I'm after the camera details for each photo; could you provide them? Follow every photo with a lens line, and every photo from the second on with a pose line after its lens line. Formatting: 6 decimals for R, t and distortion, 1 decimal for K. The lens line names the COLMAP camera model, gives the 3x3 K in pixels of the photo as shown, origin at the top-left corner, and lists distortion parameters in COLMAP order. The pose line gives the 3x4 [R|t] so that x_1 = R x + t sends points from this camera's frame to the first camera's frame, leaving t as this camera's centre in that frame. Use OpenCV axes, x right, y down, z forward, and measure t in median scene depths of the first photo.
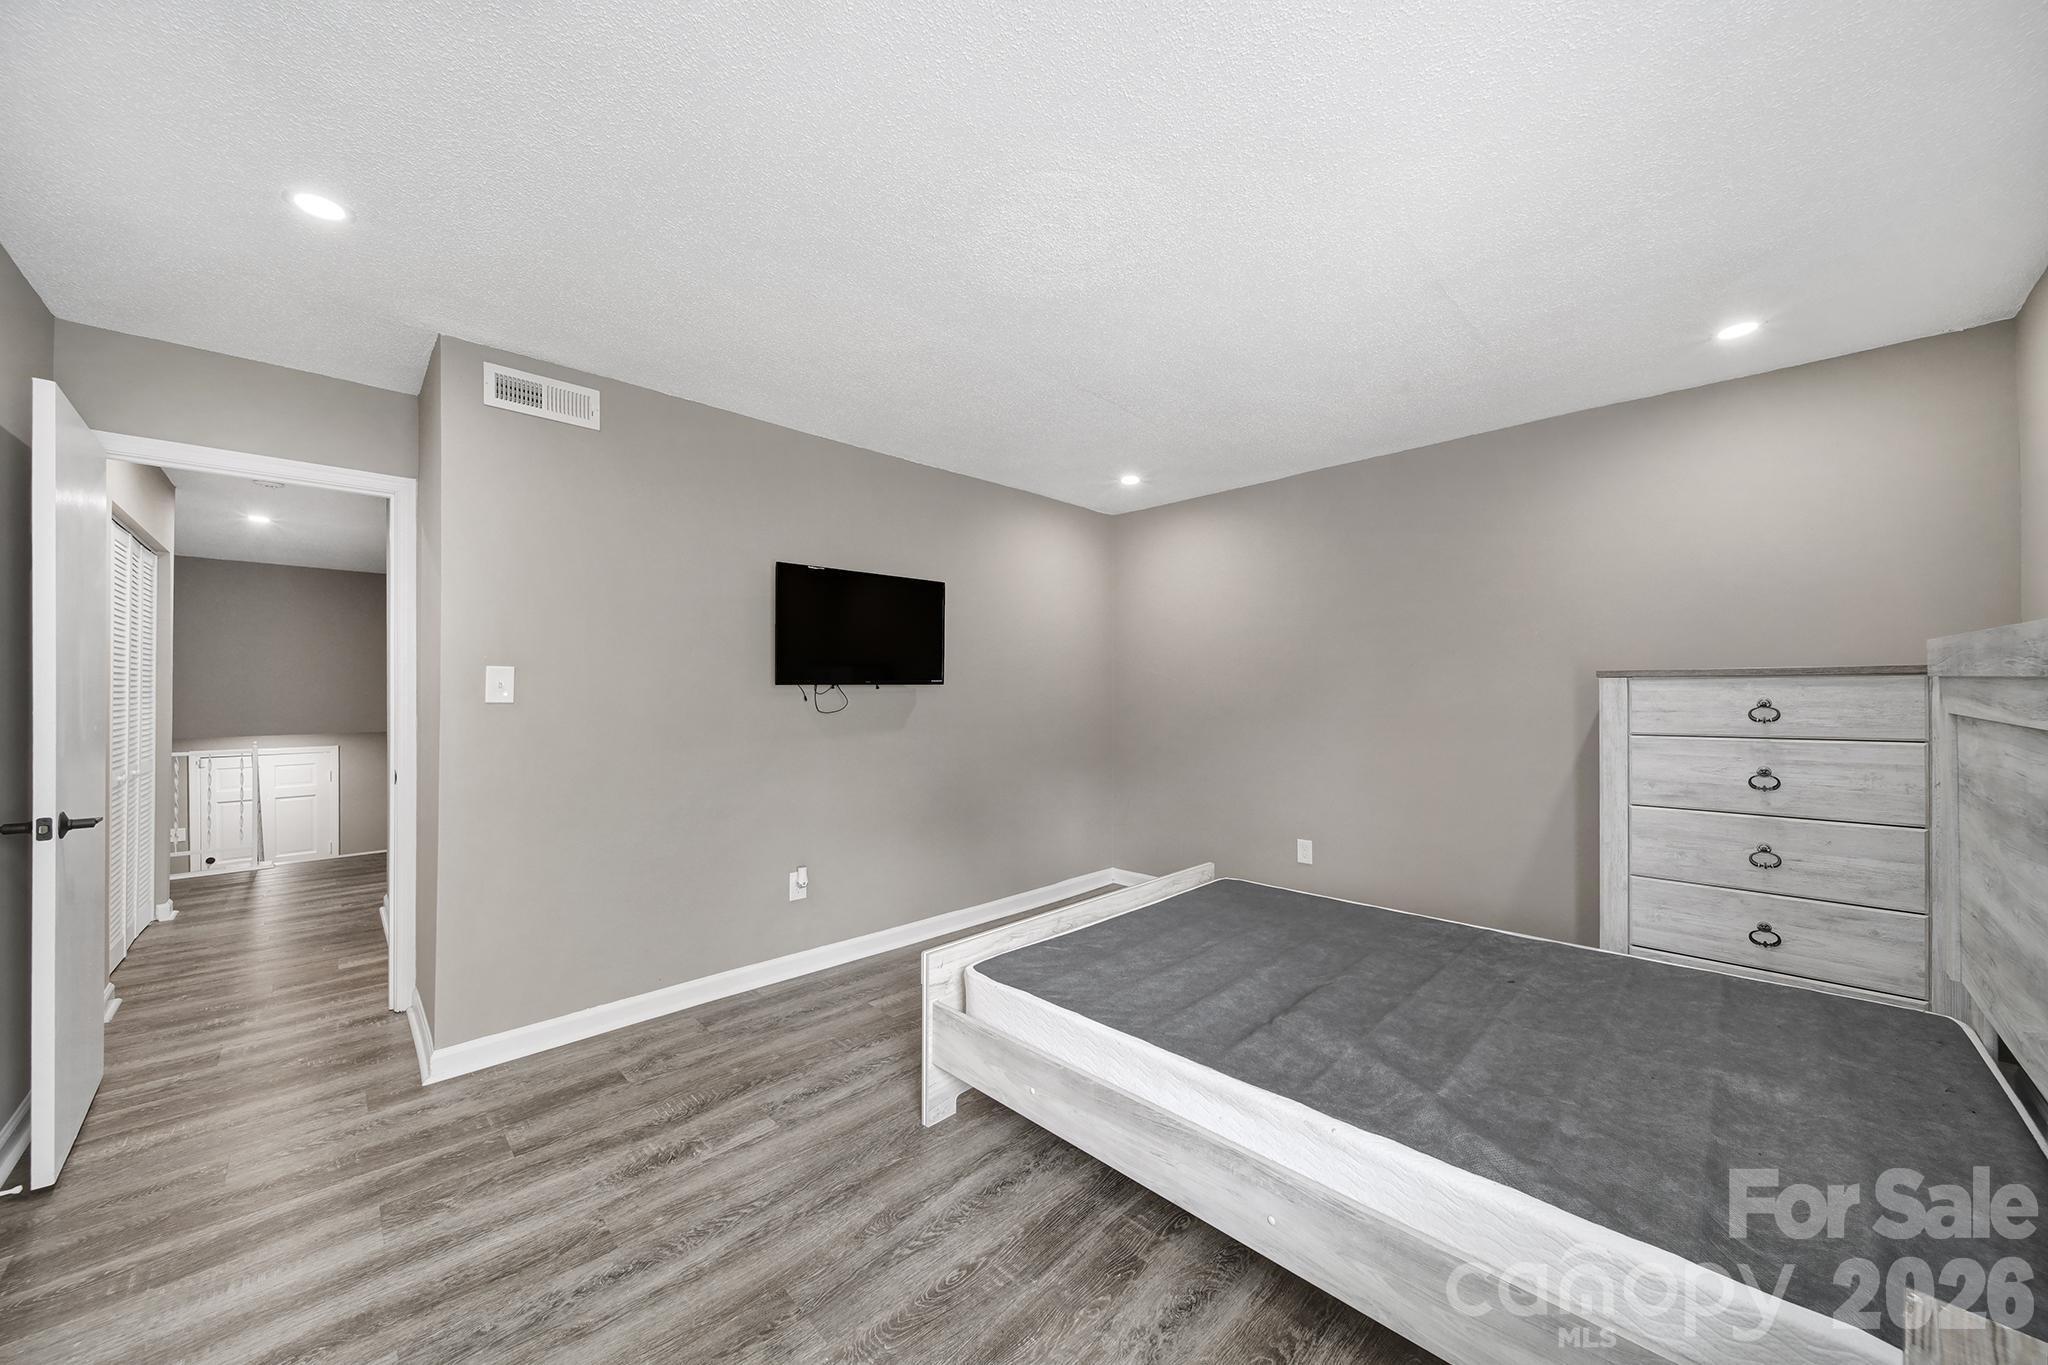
lens RADIAL K [[717.5, 0, 1006.0], [0, 717.5, 683.6], [0, 0, 1]] dist [-0.000501, -0.000116]
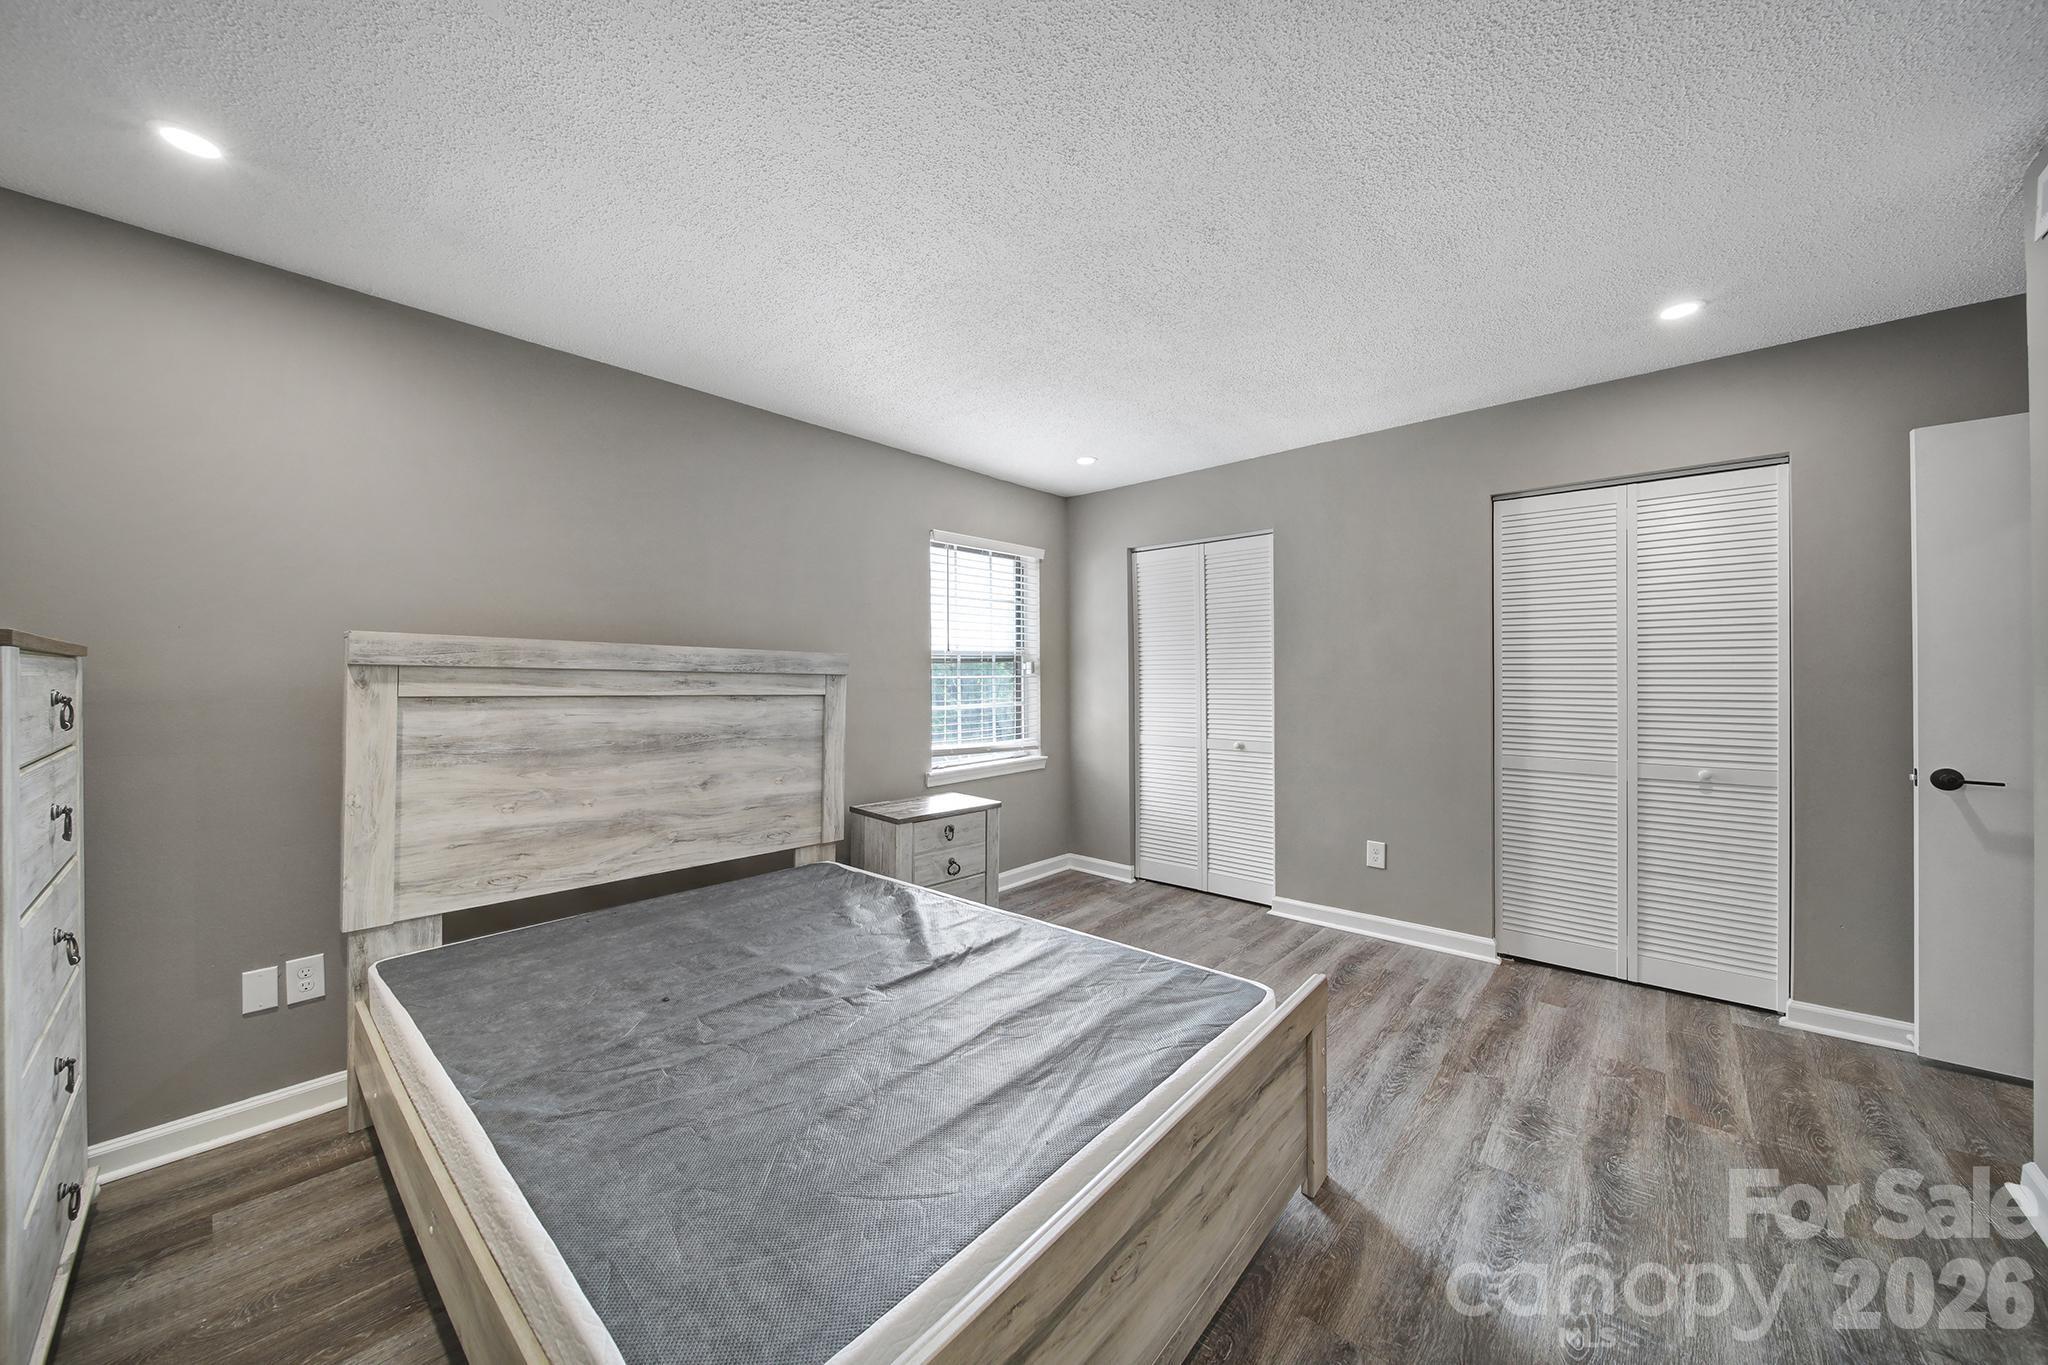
lens RADIAL K [[728.8, 0, 1014.8], [0, 728.8, 664.0], [0, 0, 1]] dist [-0.001473, -0.000592]
pose [[-0.996059, 0.004130, -0.088599, 0.371810], [0.006961, 0.999474, -0.031667, 0.029549], [0.088422, -0.032159, -0.995564, 2.088393]]
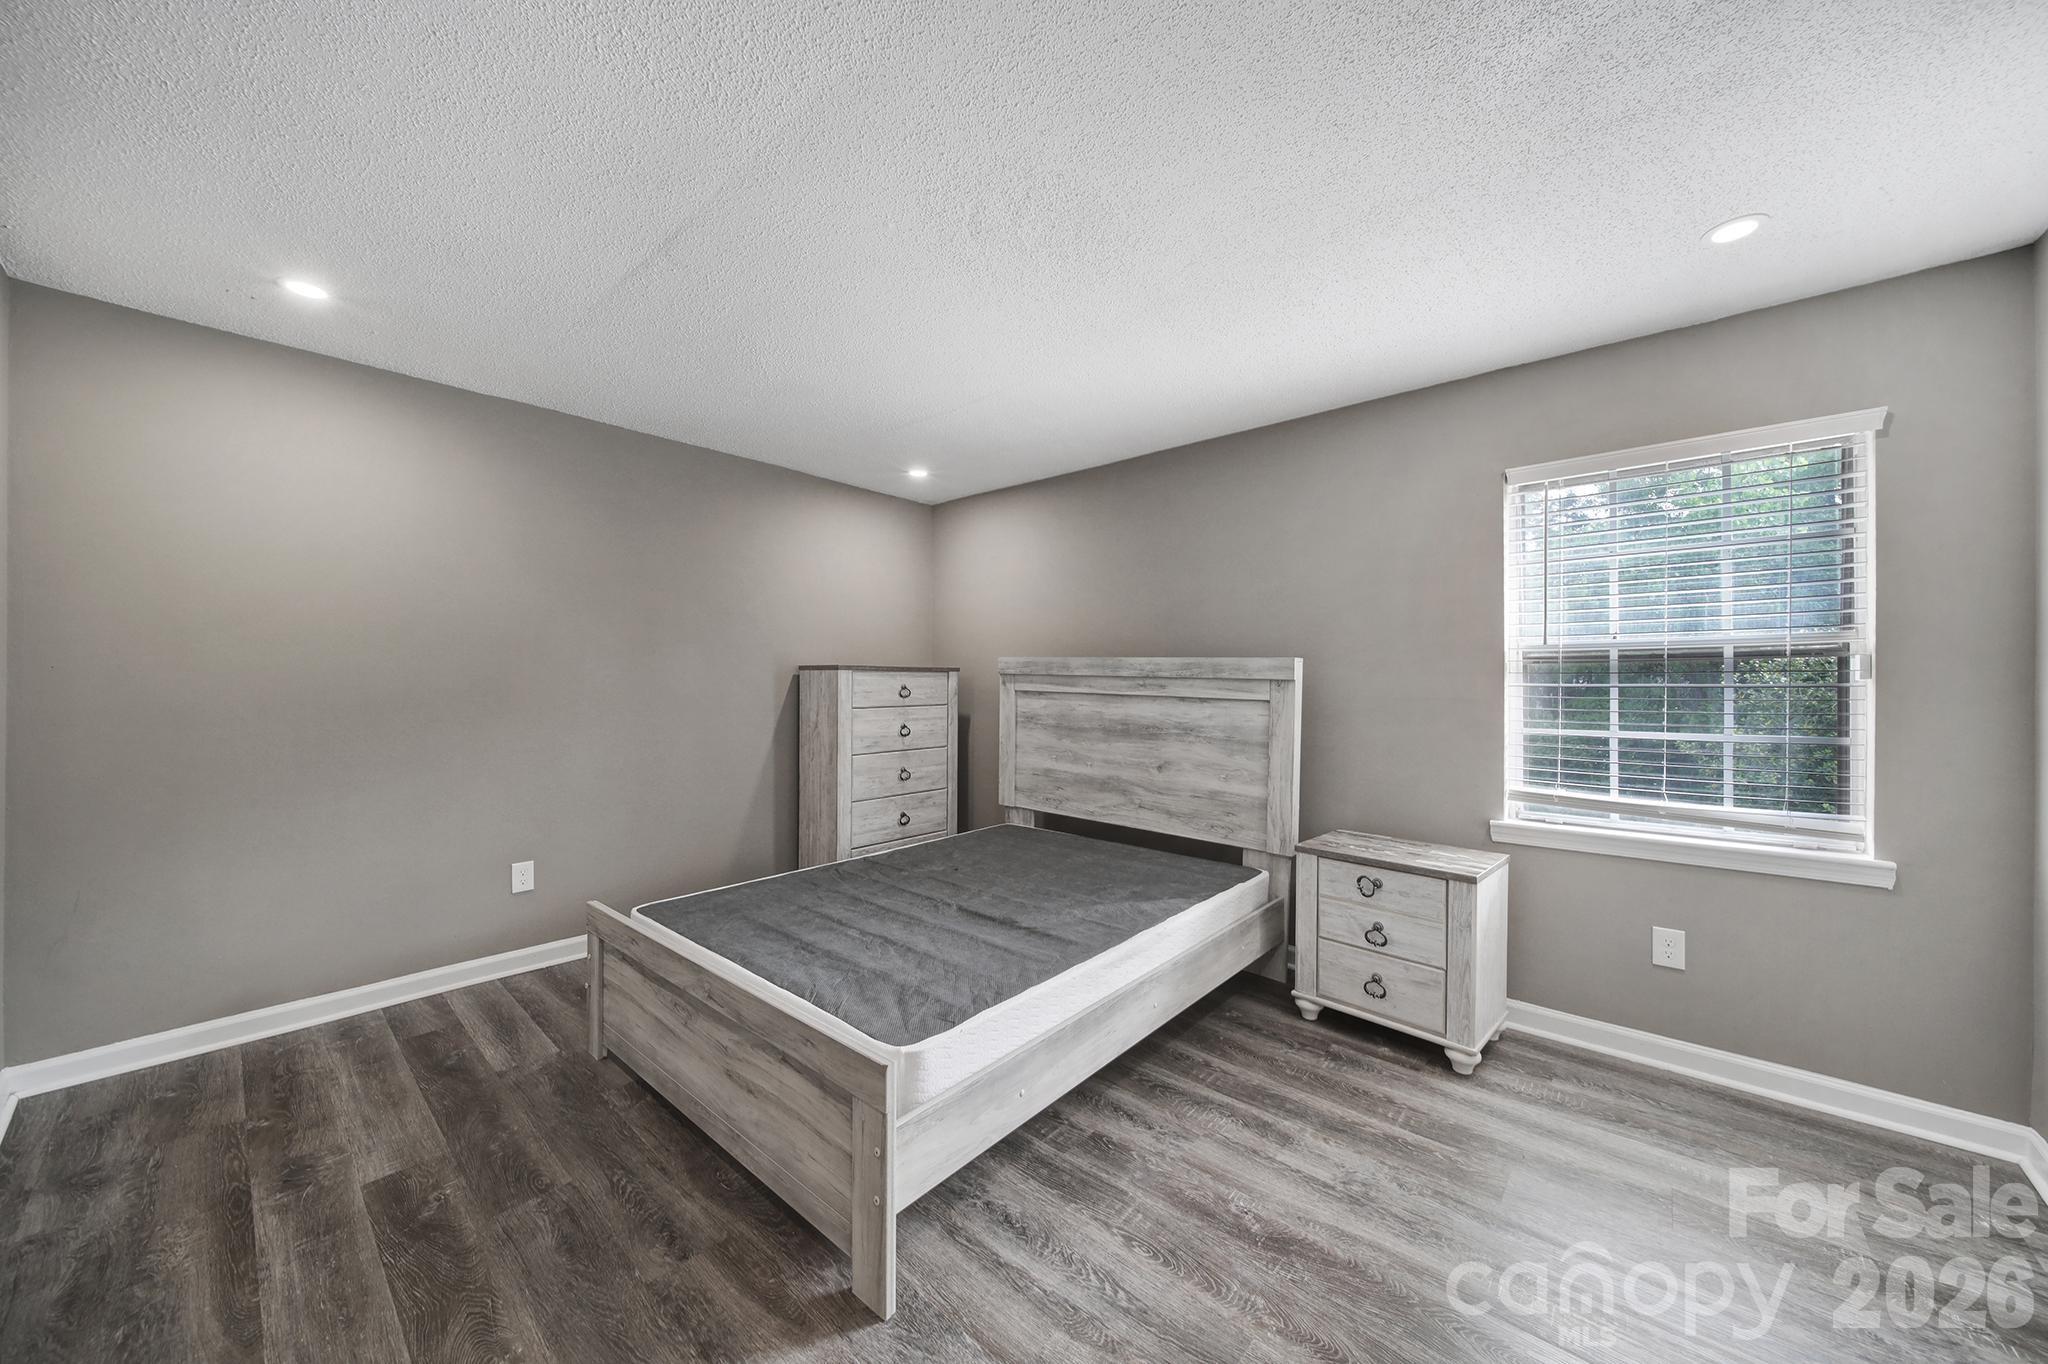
lens RADIAL K [[726.9, 0, 1030.8], [0, 726.9, 665.0], [0, 0, 1]] dist [0.001275, -0.002474]
pose [[-0.091133, 0.022314, 0.995589, -0.924811], [-0.018781, 0.999533, -0.024121, 0.013931], [-0.995662, -0.020896, -0.090671, 1.055681]]
